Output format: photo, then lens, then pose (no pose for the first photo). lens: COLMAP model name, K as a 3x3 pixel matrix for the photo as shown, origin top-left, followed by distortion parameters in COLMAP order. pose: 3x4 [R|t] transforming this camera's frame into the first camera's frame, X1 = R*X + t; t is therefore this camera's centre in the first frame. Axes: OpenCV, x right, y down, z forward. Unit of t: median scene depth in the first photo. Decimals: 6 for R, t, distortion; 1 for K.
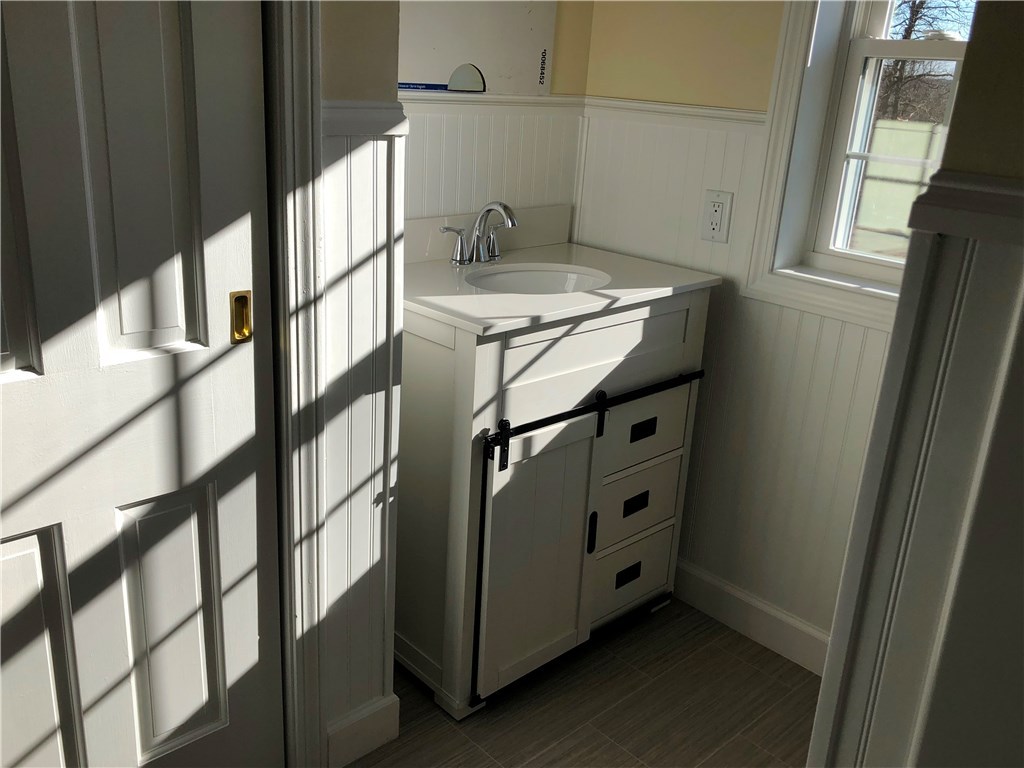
lens RADIAL K [[907.6, 0, 513.5], [0, 907.6, 385.8], [0, 0, 1]] dist [0.028728, -0.038042]
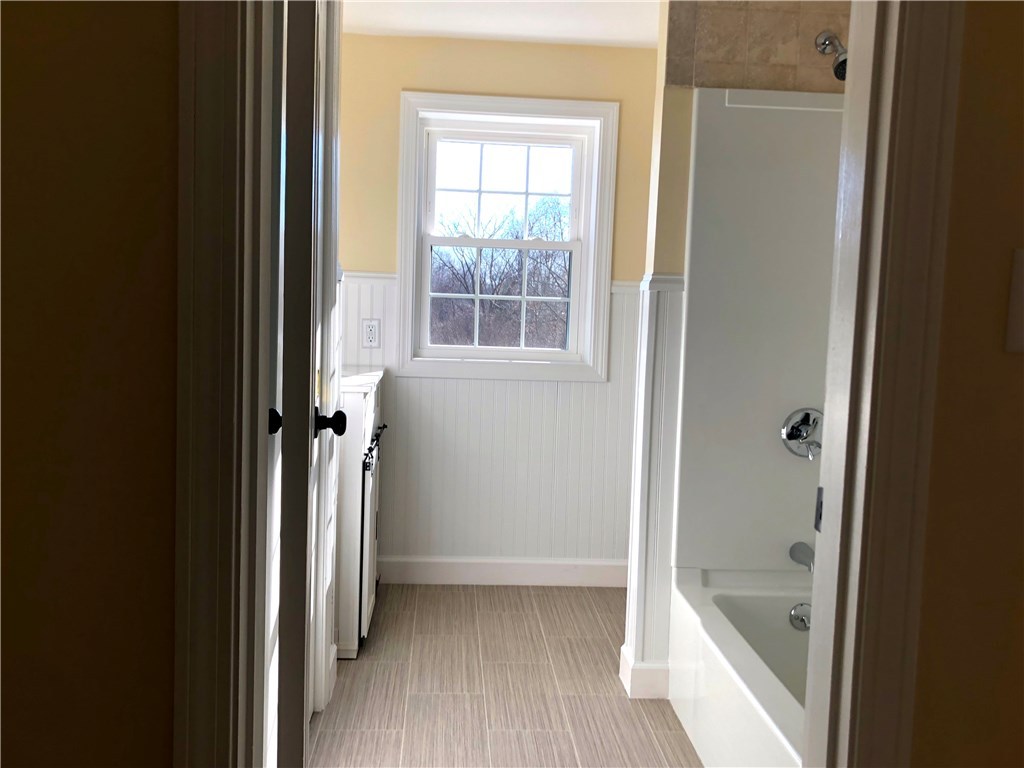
lens RADIAL K [[907.6, 0, 511.0], [0, 907.6, 385.0], [0, 0, 1]] dist [0.028728, -0.038042]
pose [[0.631136, -0.108569, 0.768037, -0.981522], [0.260791, 0.962216, -0.078287, 0.113824], [-0.730517, 0.249707, 0.635603, -0.256997]]
